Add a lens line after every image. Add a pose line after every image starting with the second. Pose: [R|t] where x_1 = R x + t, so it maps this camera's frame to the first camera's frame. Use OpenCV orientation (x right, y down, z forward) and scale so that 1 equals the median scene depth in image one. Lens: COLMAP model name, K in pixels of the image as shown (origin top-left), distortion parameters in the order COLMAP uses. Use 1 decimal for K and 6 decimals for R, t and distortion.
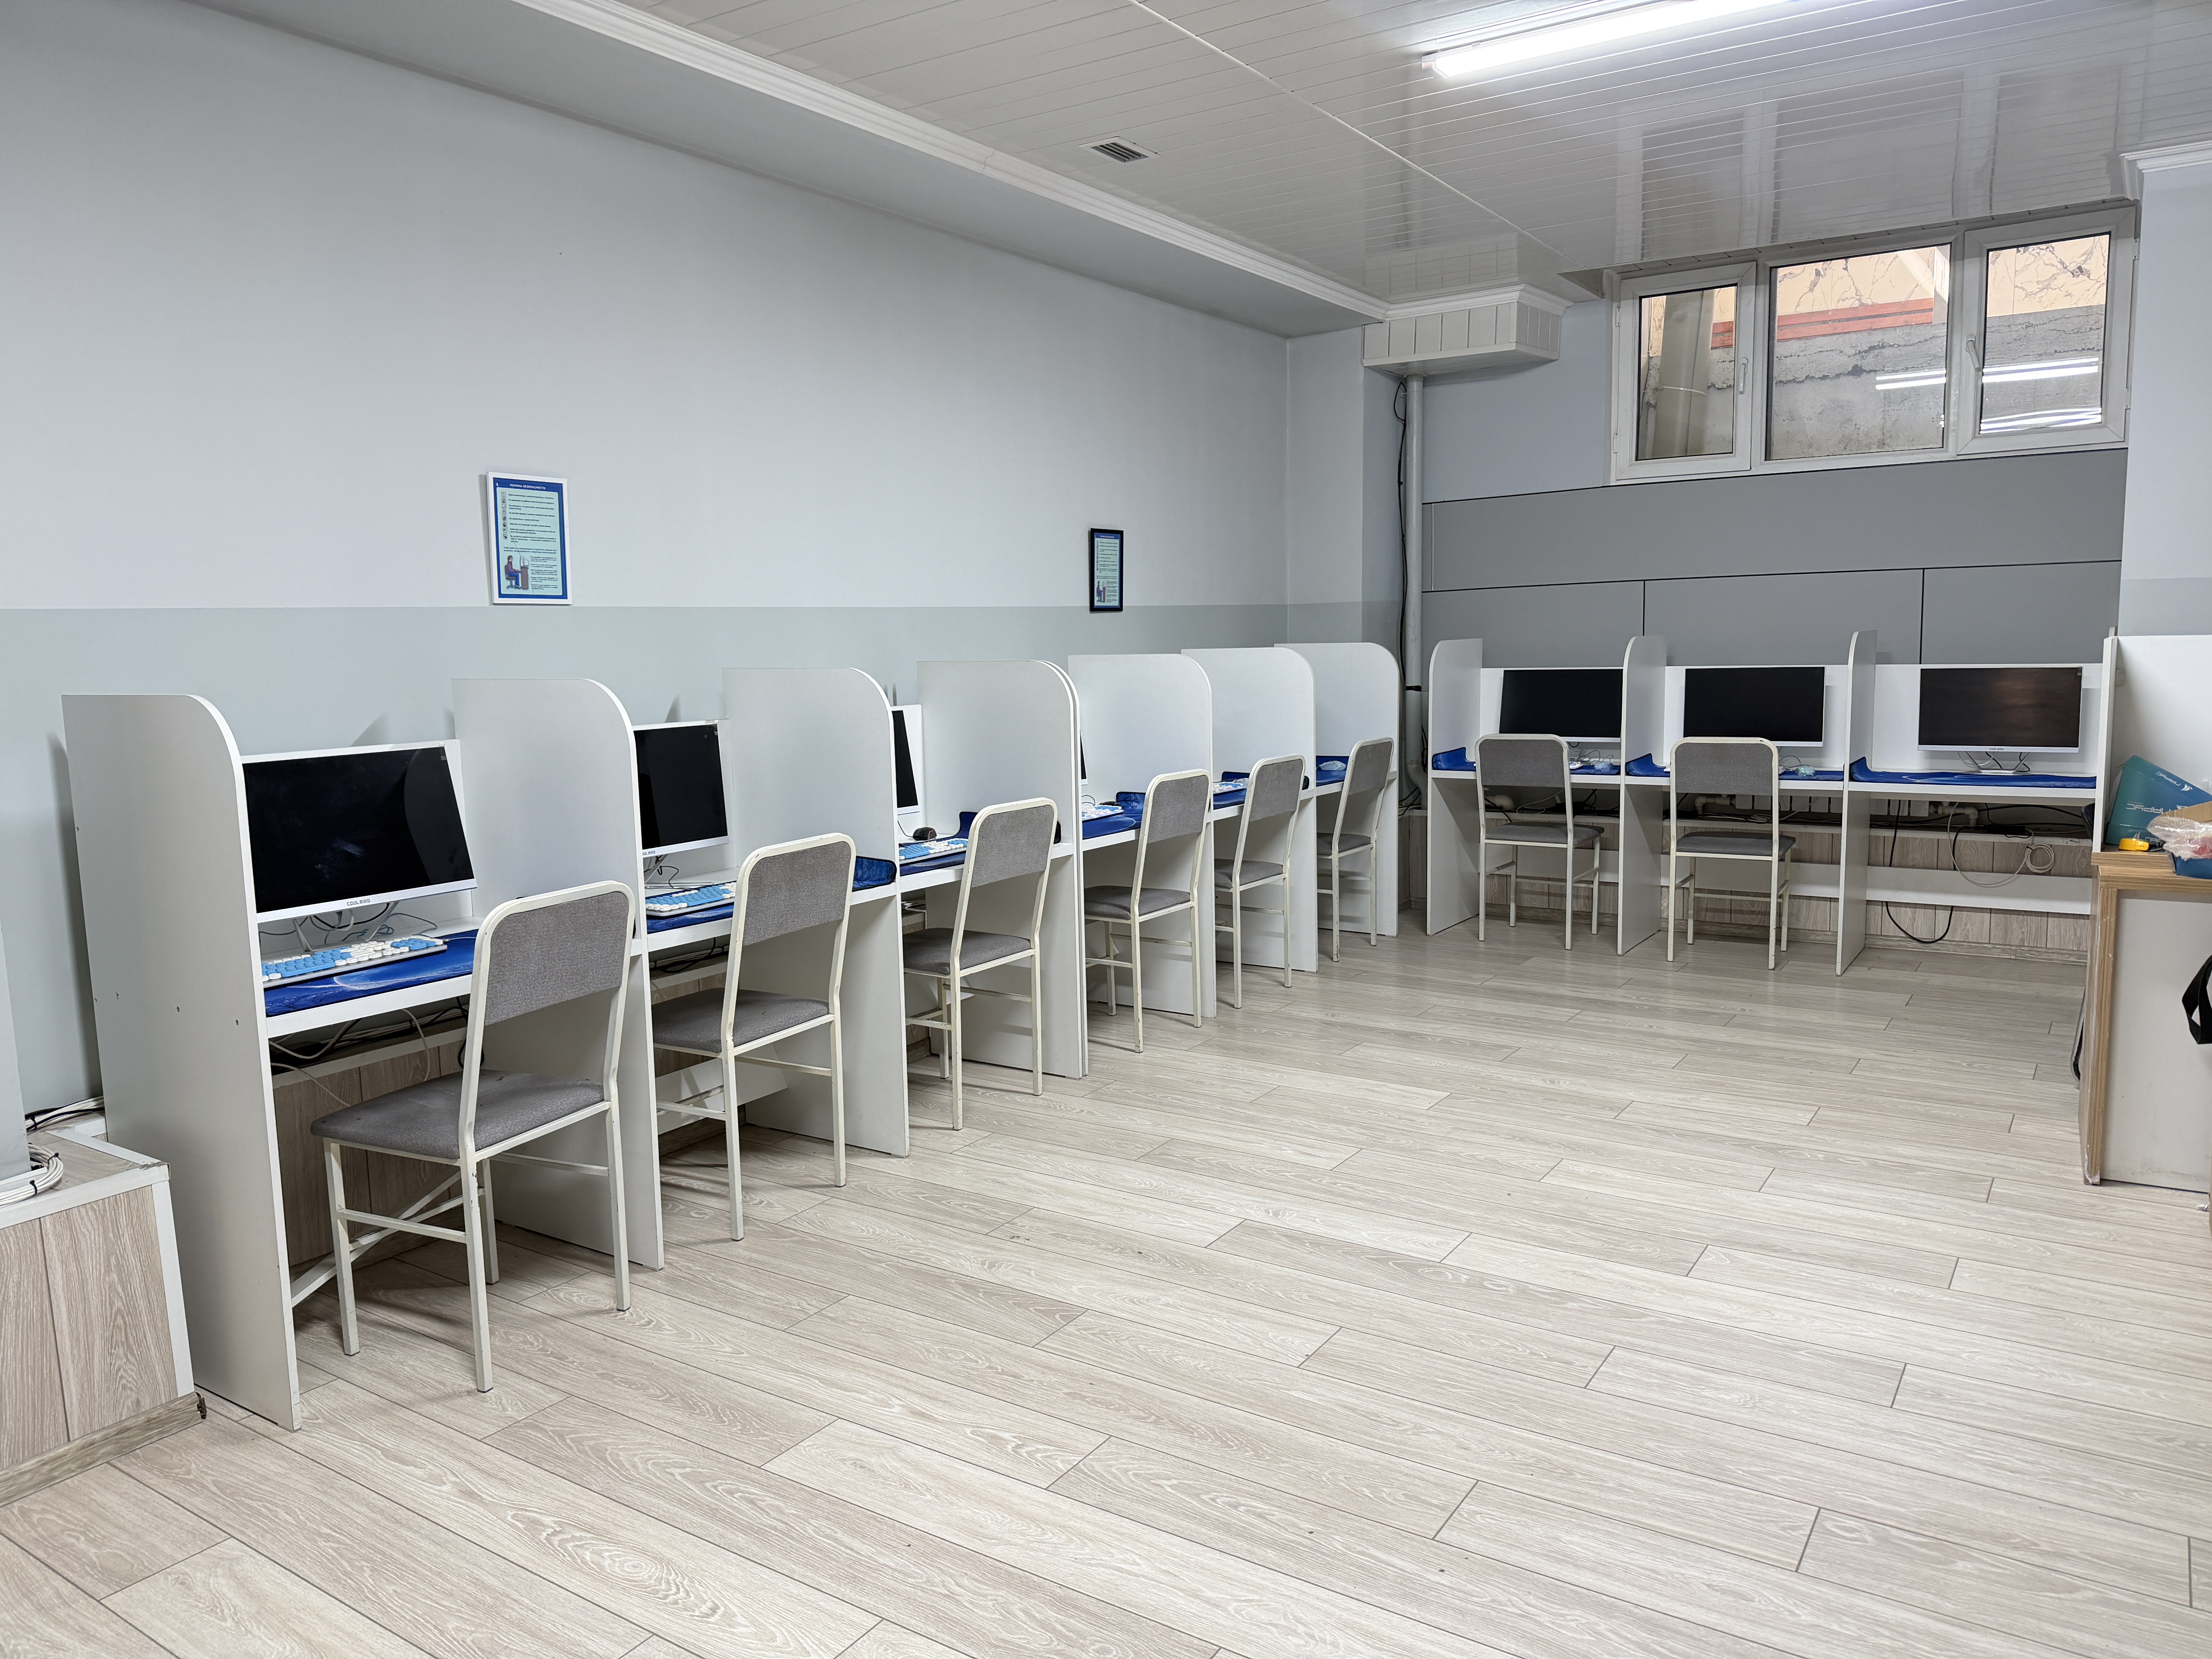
lens RADIAL K [[1540.4, 0, 1104.3], [0, 1540.4, 832.5], [0, 0, 1]] dist [0.016889, -0.024099]
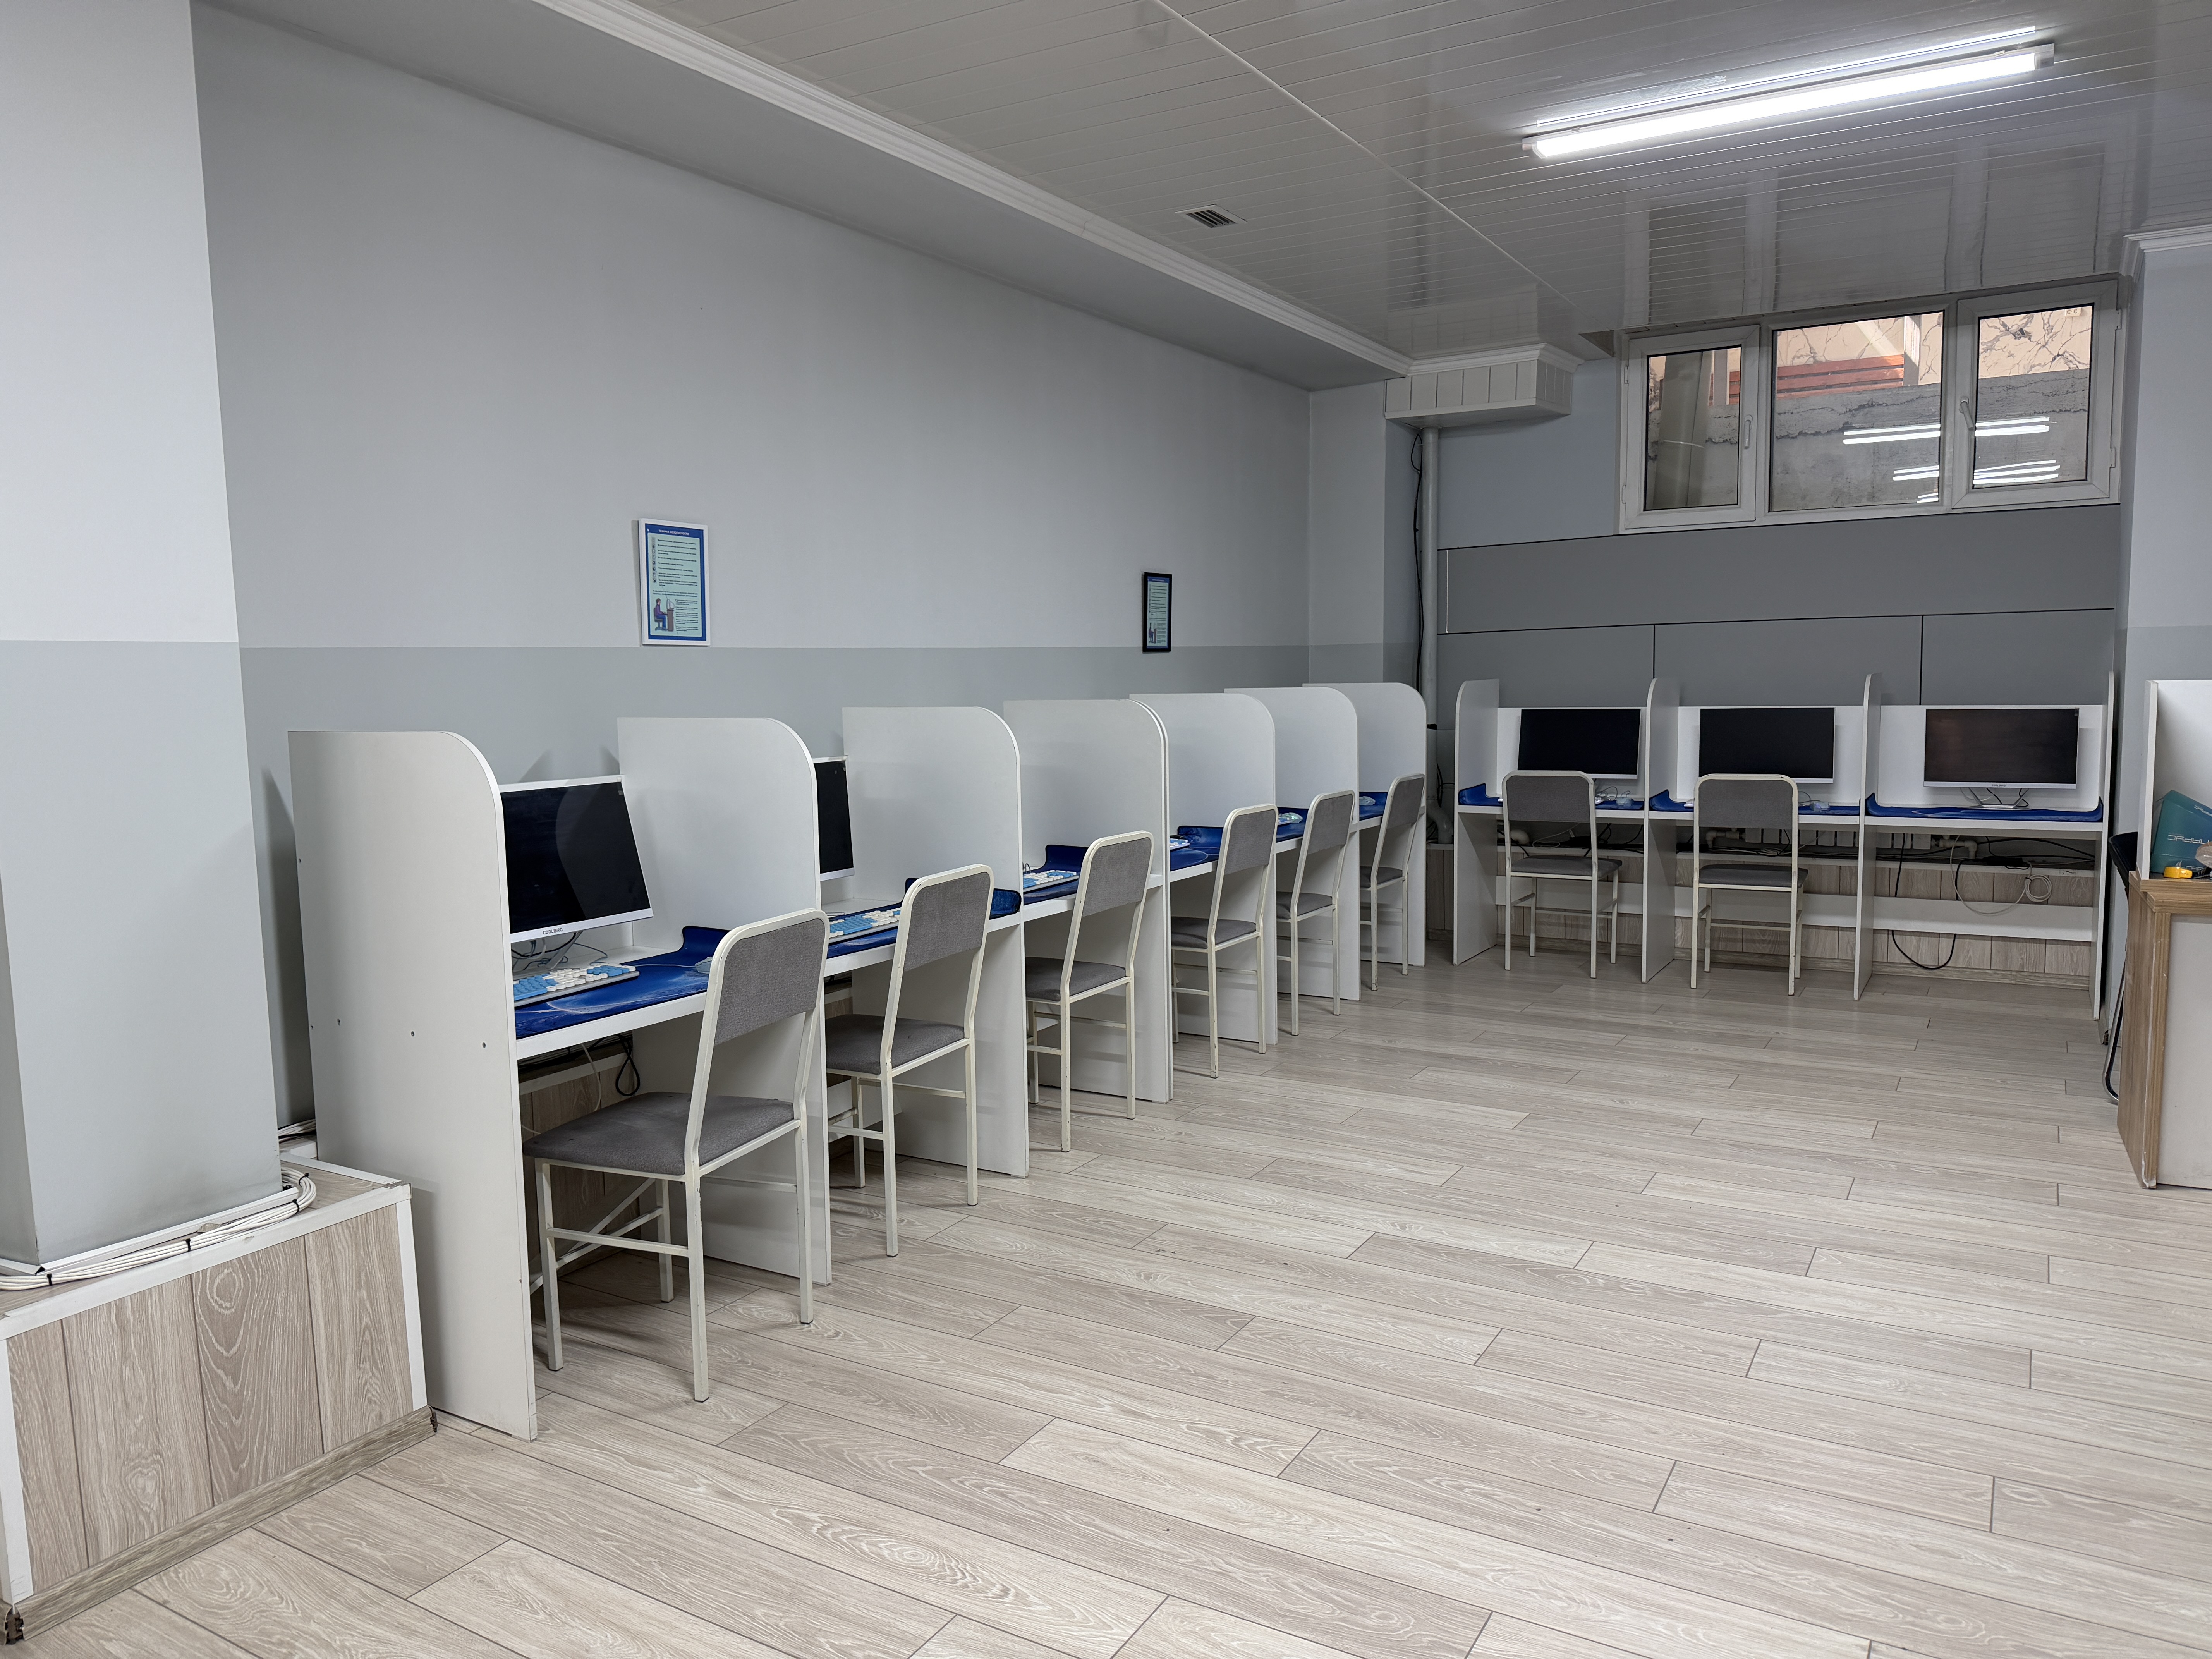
lens RADIAL K [[1540.4, 0, 1098.1], [0, 1540.4, 832.4], [0, 0, 1]] dist [0.016889, -0.024099]
pose [[0.998917, -0.001463, 0.046505, -0.142198], [0.002611, 0.999693, -0.024625, 0.004542], [-0.046455, 0.024719, 0.998614, -0.046349]]
